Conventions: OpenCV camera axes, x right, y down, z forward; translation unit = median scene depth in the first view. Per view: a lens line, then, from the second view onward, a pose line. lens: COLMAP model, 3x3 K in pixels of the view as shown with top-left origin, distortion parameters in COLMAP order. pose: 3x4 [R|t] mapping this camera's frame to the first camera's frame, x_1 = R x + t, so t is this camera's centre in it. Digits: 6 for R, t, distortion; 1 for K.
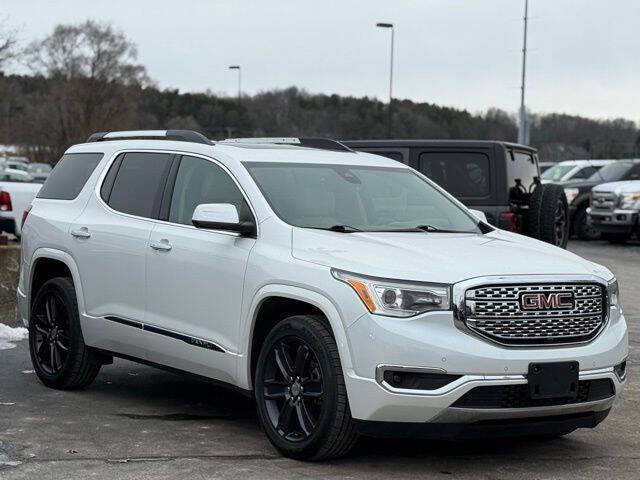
lens RADIAL K [[1453.7, 0, 320.0], [0, 1453.7, 240.0], [0, 0, 1]] dist [0.115964, 0.308613]
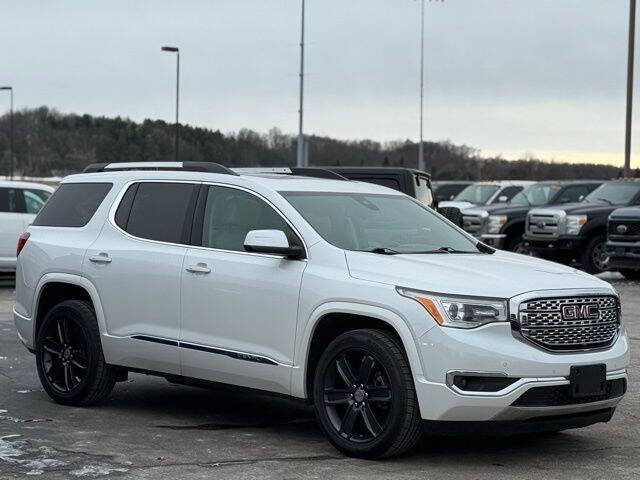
lens RADIAL K [[1453.7, 0, 320.0], [0, 1453.7, 240.0], [0, 0, 1]] dist [0.115964, 0.308613]
pose [[0.985610, -0.011893, 0.168615, -0.237051], [0.014276, 0.999815, -0.012928, -0.002750], [-0.168430, 0.015150, 0.985597, -0.098272]]
